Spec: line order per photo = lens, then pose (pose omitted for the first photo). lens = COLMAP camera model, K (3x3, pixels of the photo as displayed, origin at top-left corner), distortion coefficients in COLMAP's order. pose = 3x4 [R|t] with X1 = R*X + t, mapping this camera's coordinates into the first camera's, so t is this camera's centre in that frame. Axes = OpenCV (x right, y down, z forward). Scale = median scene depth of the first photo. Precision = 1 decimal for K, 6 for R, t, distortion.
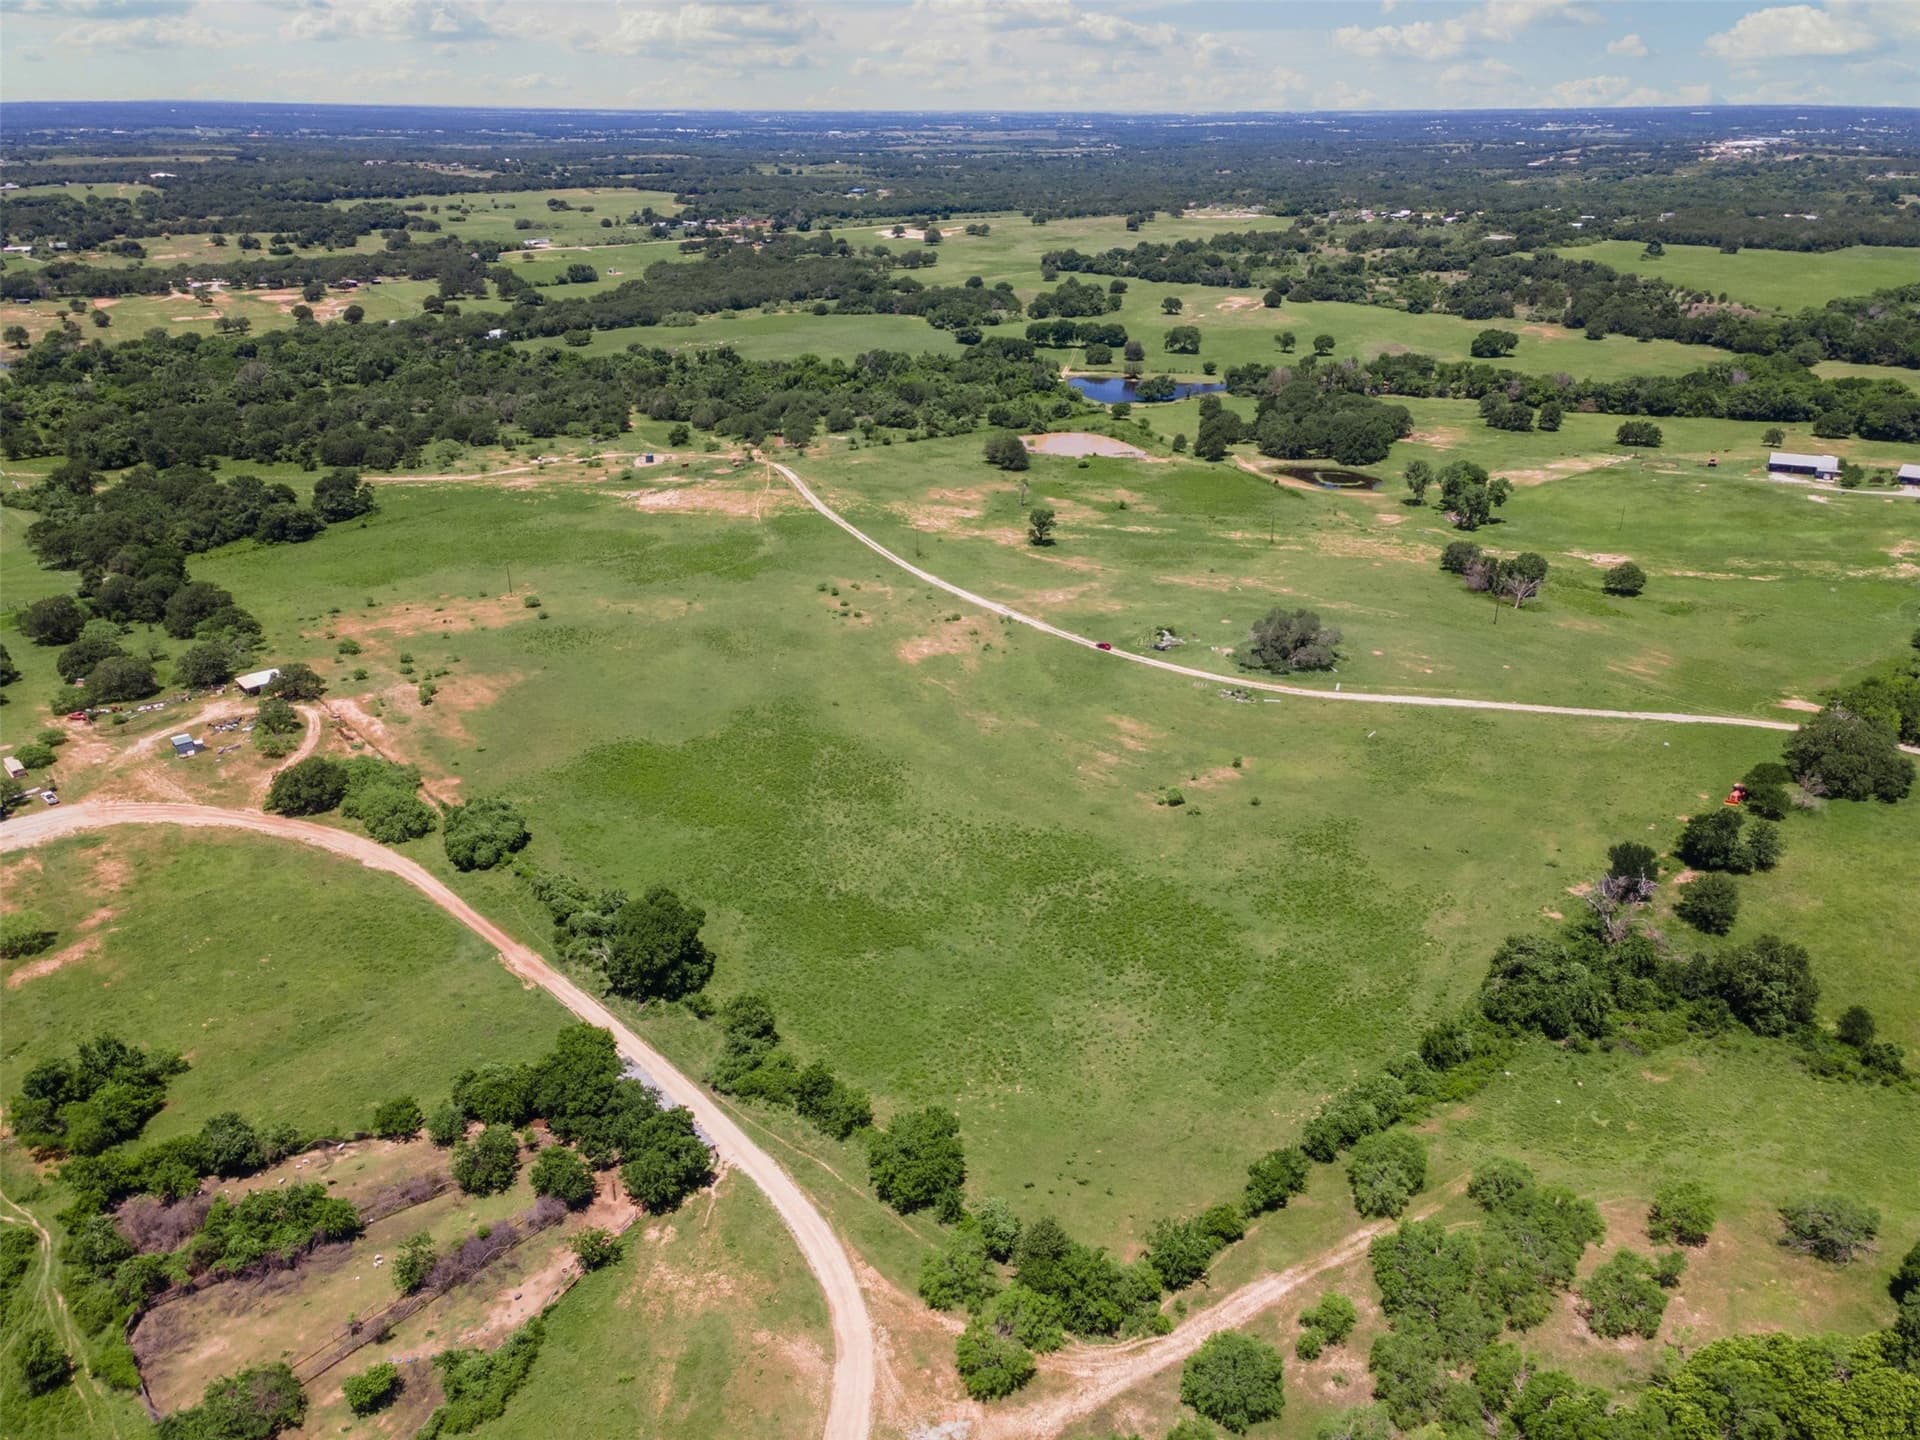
lens RADIAL K [[1417.4, 0, 961.8], [0, 1417.4, 717.7], [0, 0, 1]] dist [0.007671, 0.063891]
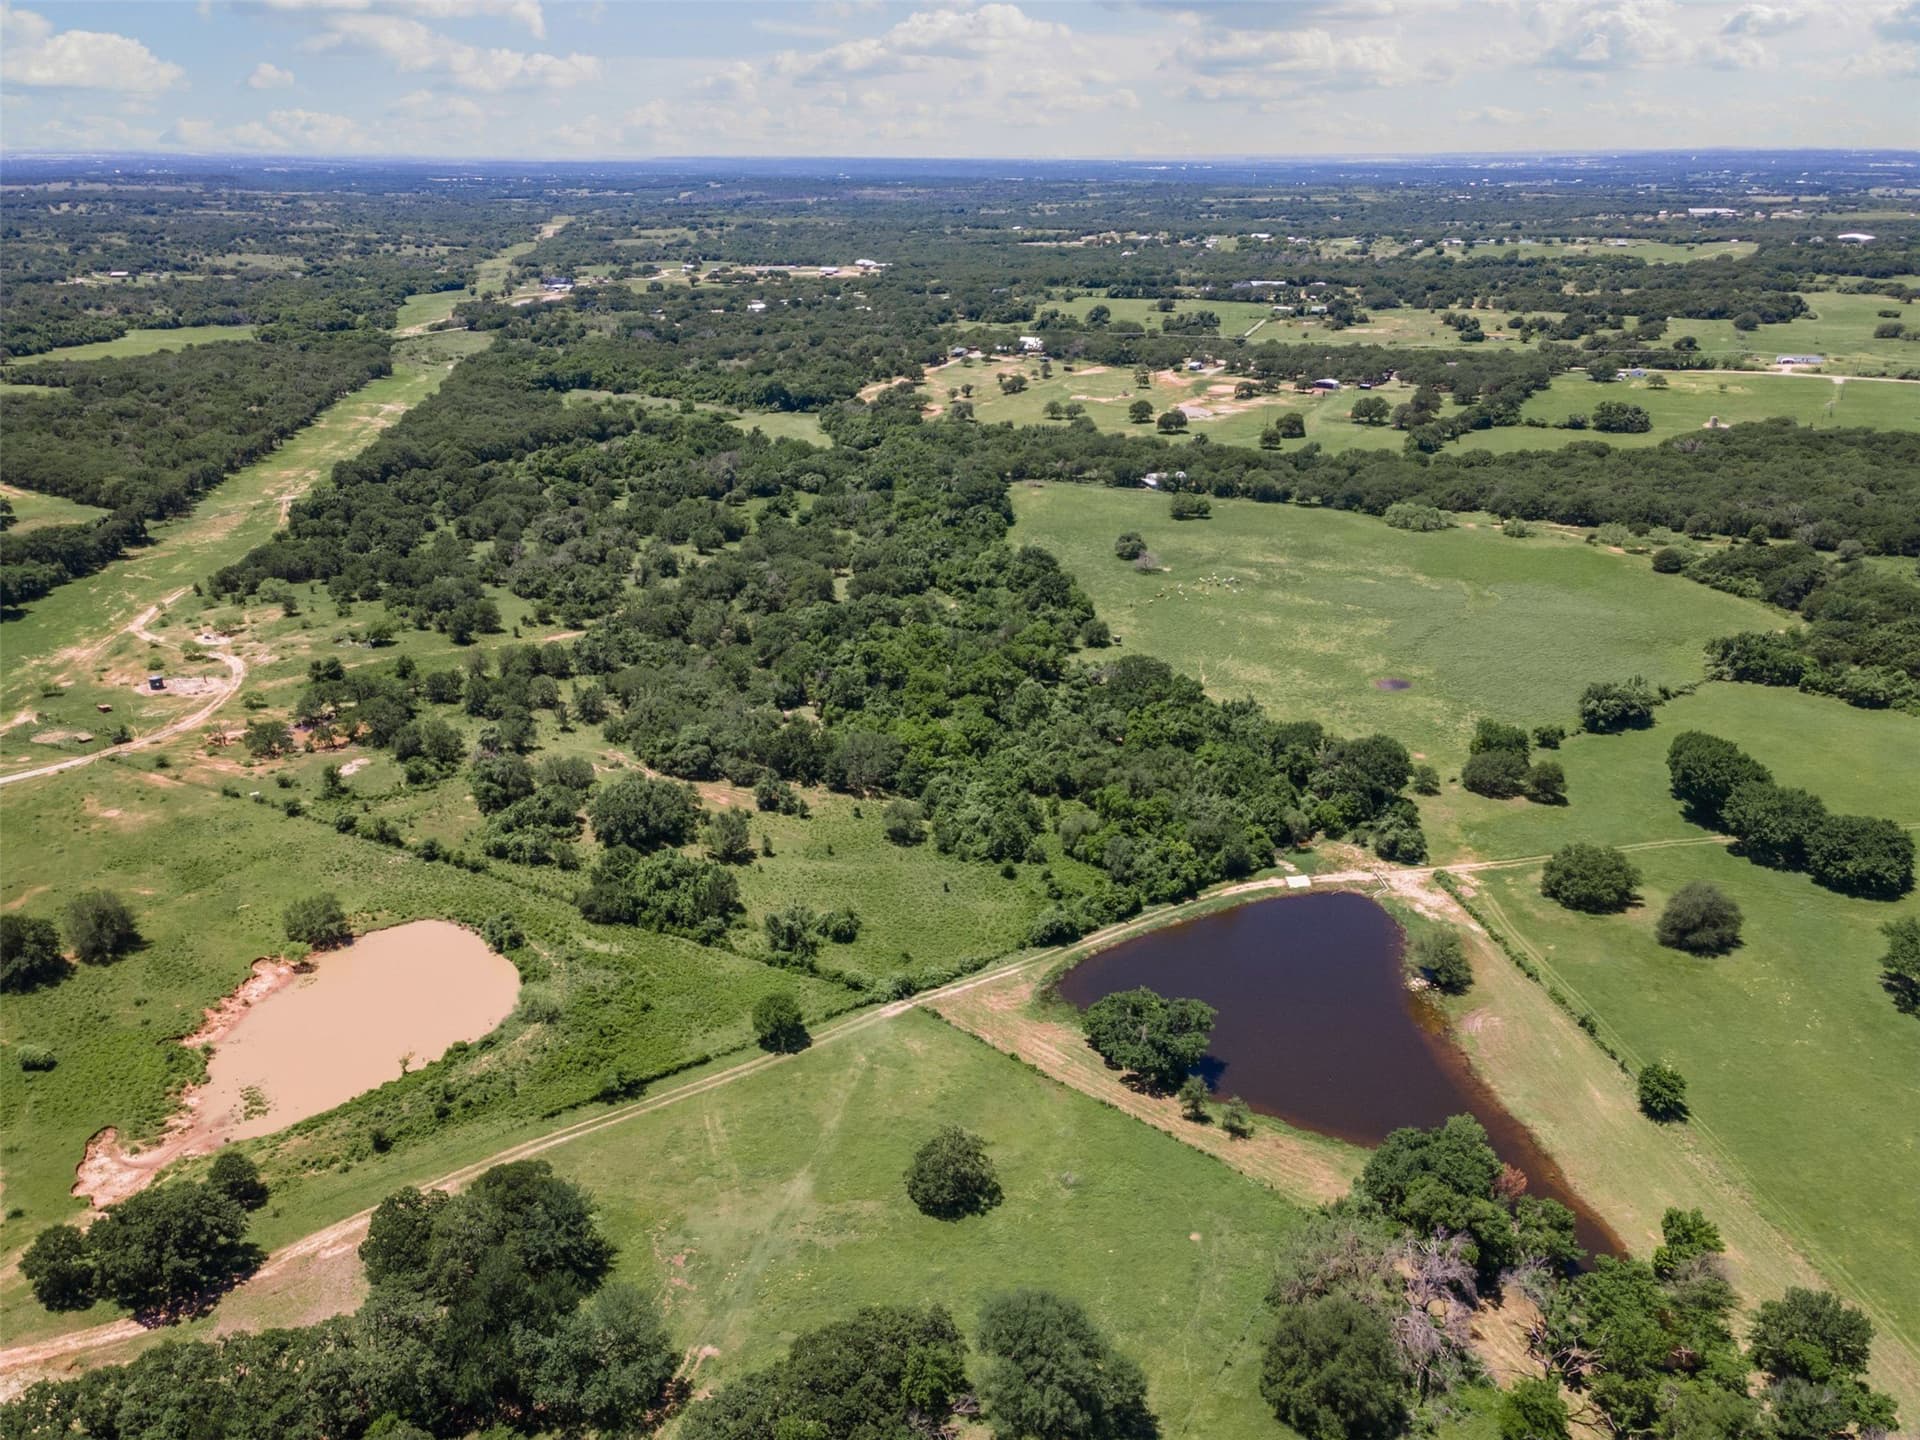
lens RADIAL K [[1394.2, 0, 960.6], [0, 1394.2, 724.0], [0, 0, 1]] dist [0.027432, 0.022736]
pose [[0.321339, 0.357769, -0.876780, 0.630281], [-0.373782, 0.898626, 0.229692, -0.586631], [0.870074, 0.253915, 0.422491, 1.341820]]
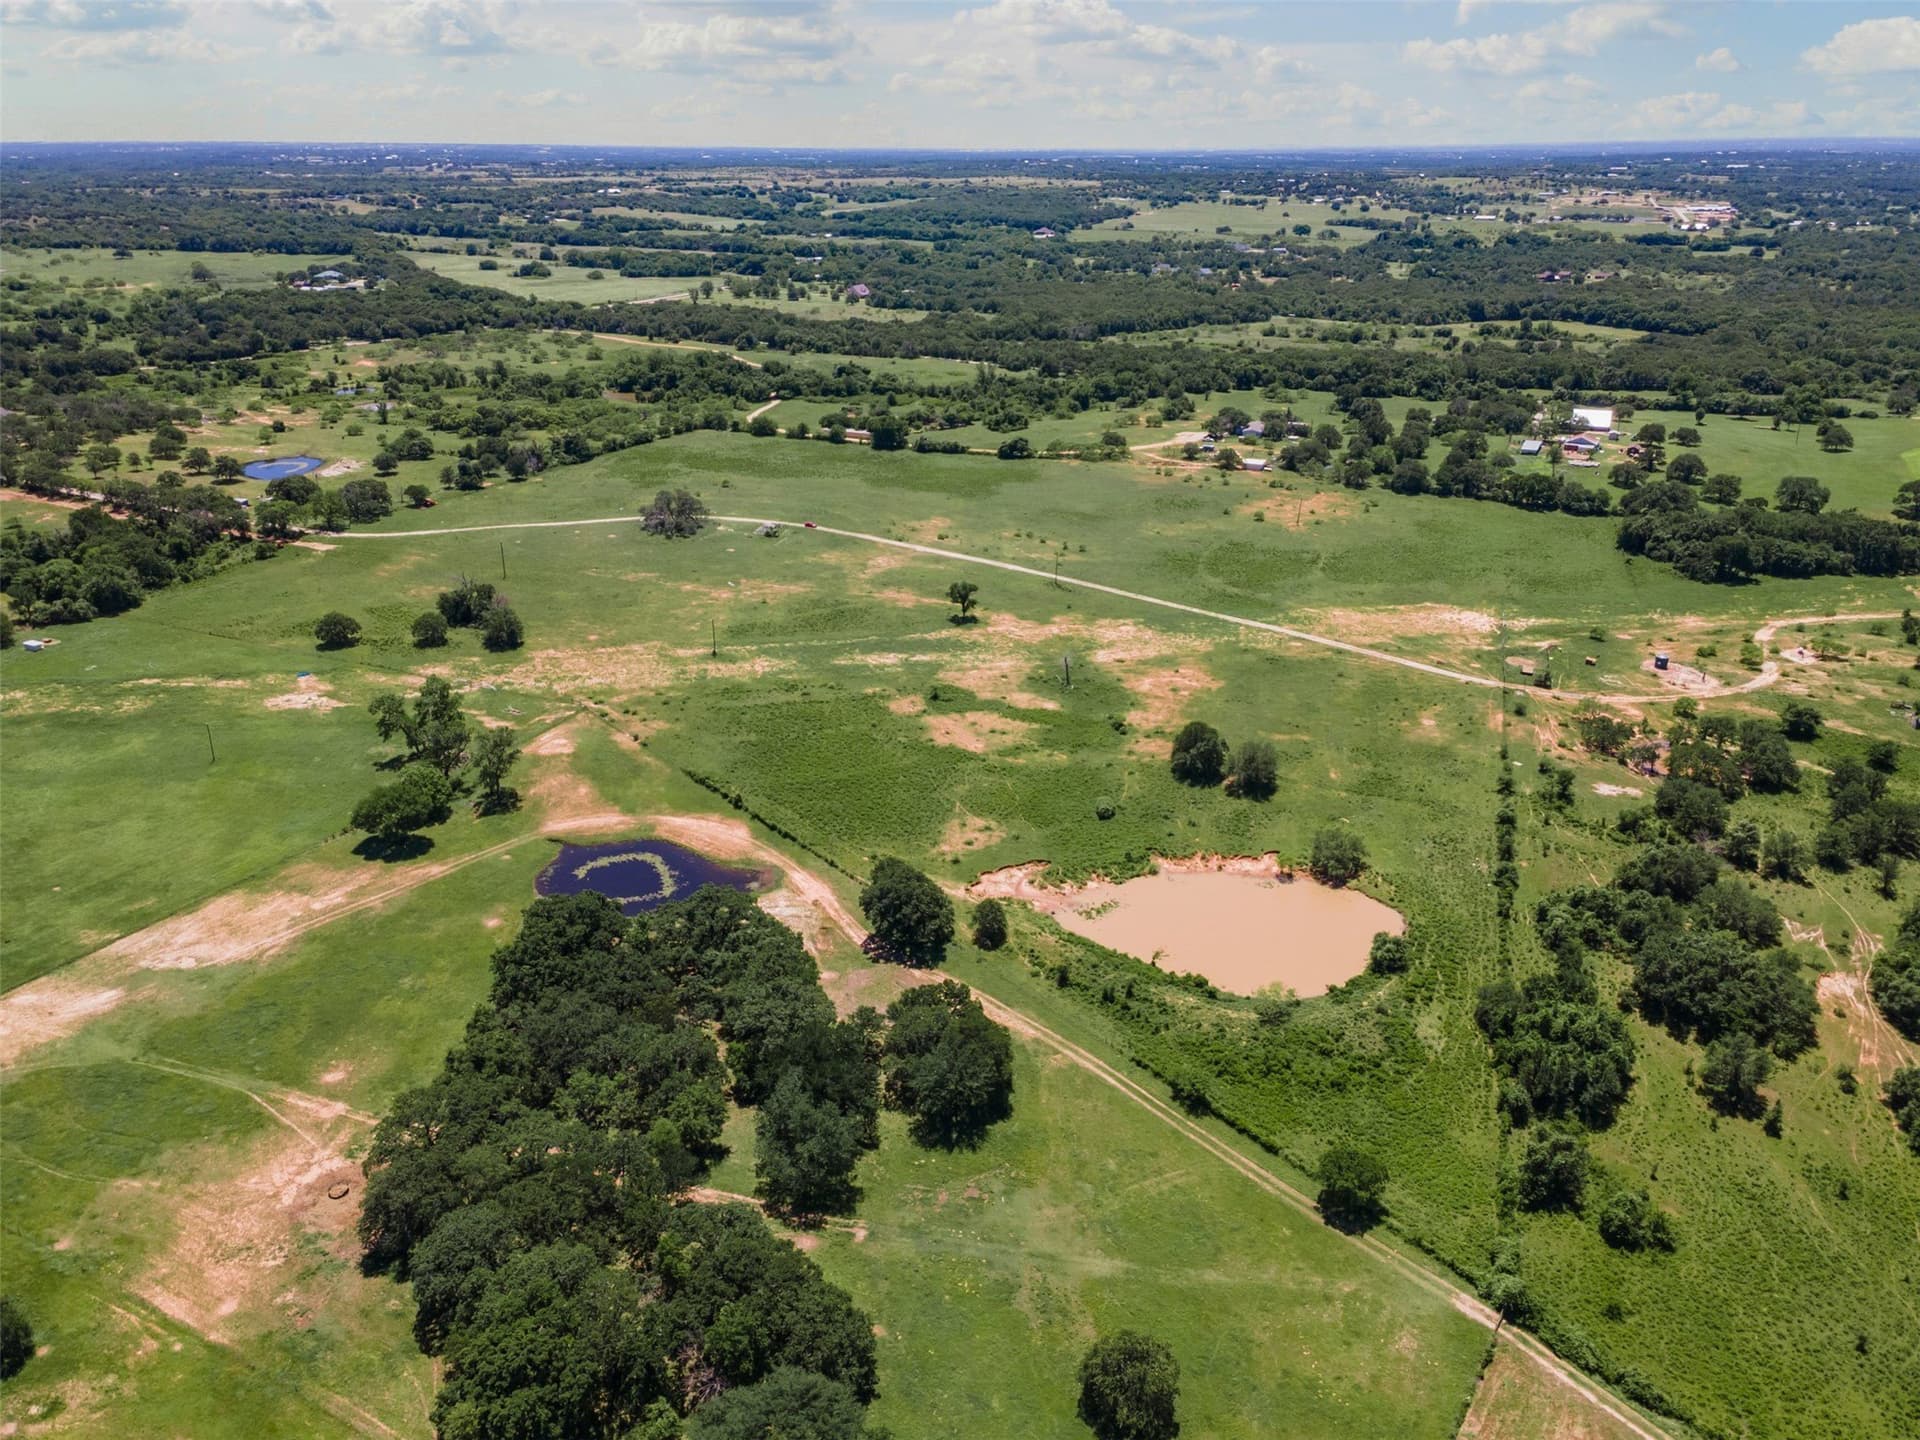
lens RADIAL K [[1444.8, 0, 962.1], [0, 1444.8, 713.6], [0, 0, 1]] dist [-0.001989, 0.080766]
pose [[-0.908398, 0.150390, -0.390124, 0.437854], [-0.171704, 0.716576, 0.676045, -0.722322], [0.381224, 0.681103, -0.625113, 1.674988]]
